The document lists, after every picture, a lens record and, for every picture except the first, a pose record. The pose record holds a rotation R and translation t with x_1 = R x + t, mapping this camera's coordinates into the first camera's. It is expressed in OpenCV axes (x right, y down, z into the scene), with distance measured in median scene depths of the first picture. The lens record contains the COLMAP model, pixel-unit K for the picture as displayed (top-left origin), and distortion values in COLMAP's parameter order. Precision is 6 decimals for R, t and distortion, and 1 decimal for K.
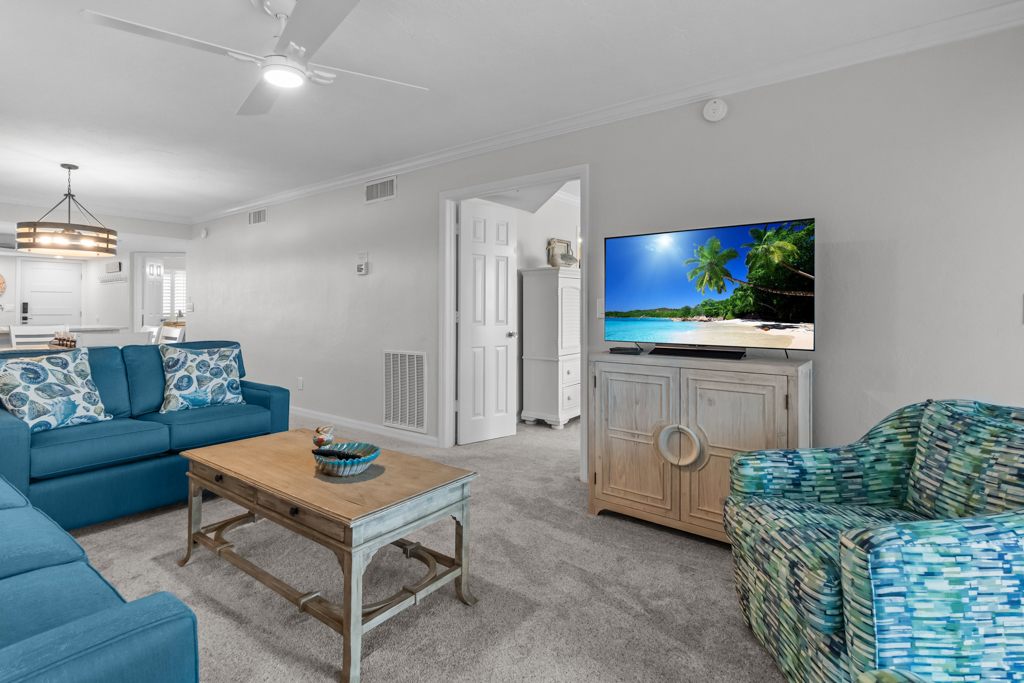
lens RADIAL K [[484.2, 0, 511.1], [0, 484.2, 310.7], [0, 0, 1]] dist [-0.001780, -0.000661]
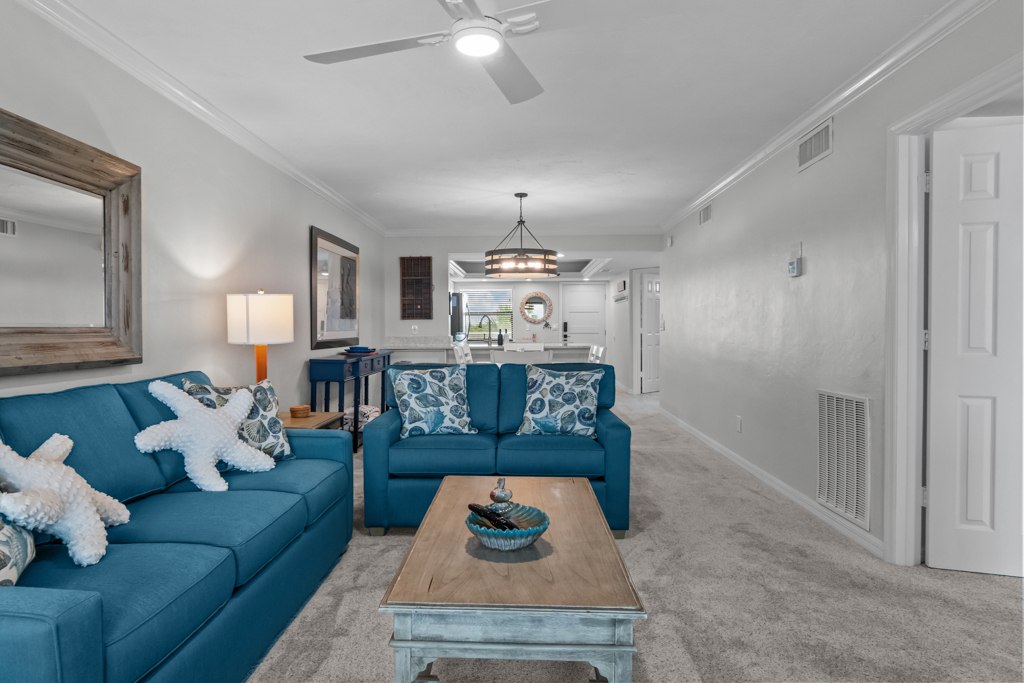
lens RADIAL K [[607.7, 0, 512.0], [0, 607.7, 341.5], [0, 0, 1]] dist [0.004086, 0.002050]
pose [[0.587757, 0.015497, -0.808889, 0.280230], [0.001113, 0.999800, 0.019963, 0.000231], [0.809037, -0.012633, 0.587622, 0.301424]]
